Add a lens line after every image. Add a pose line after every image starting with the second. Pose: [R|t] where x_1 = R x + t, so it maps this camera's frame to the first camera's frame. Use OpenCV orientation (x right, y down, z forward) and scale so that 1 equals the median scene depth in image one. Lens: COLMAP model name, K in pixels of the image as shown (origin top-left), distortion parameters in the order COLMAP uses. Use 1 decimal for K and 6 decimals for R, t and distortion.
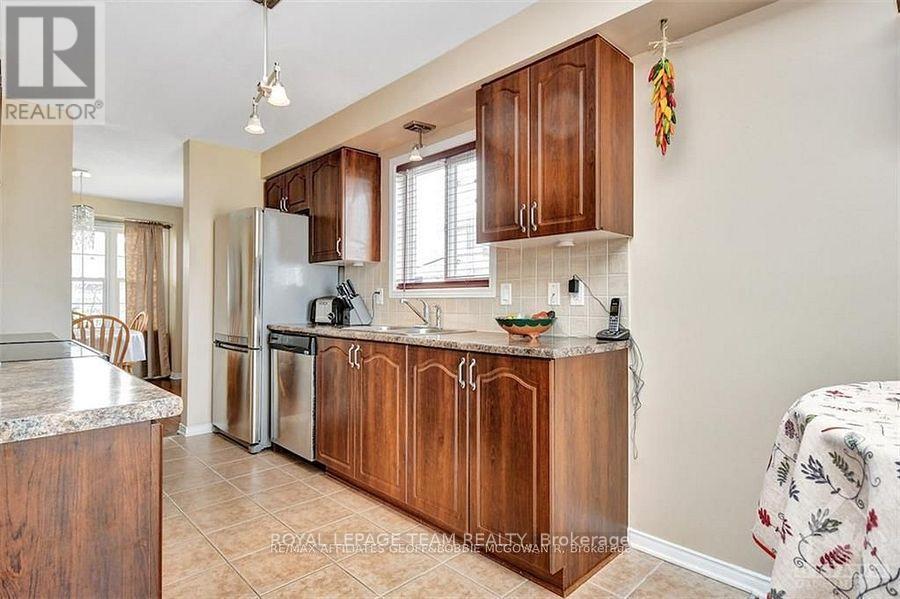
lens RADIAL K [[471.0, 0, 450.0], [0, 471.0, 299.5], [0, 0, 1]] dist [-0.000690, -0.000101]
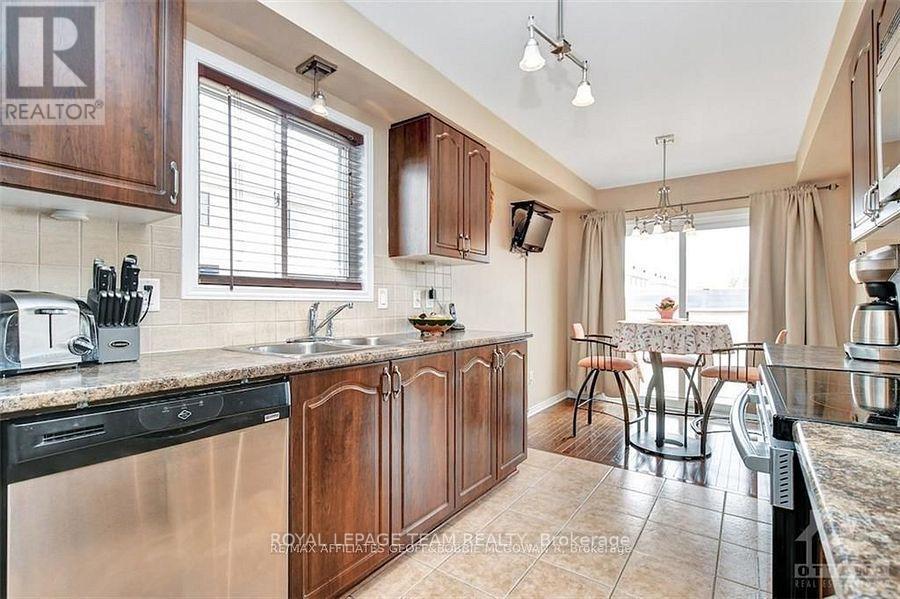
lens RADIAL K [[412.9, 0, 450.0], [0, 412.9, 299.5], [0, 0, 1]] dist [0.000336, -0.000106]
pose [[-0.176643, 0.011019, 0.984213, -0.705555], [-0.008738, 0.999880, -0.012763, 0.001482], [-0.984236, -0.010854, -0.176526, 0.861905]]
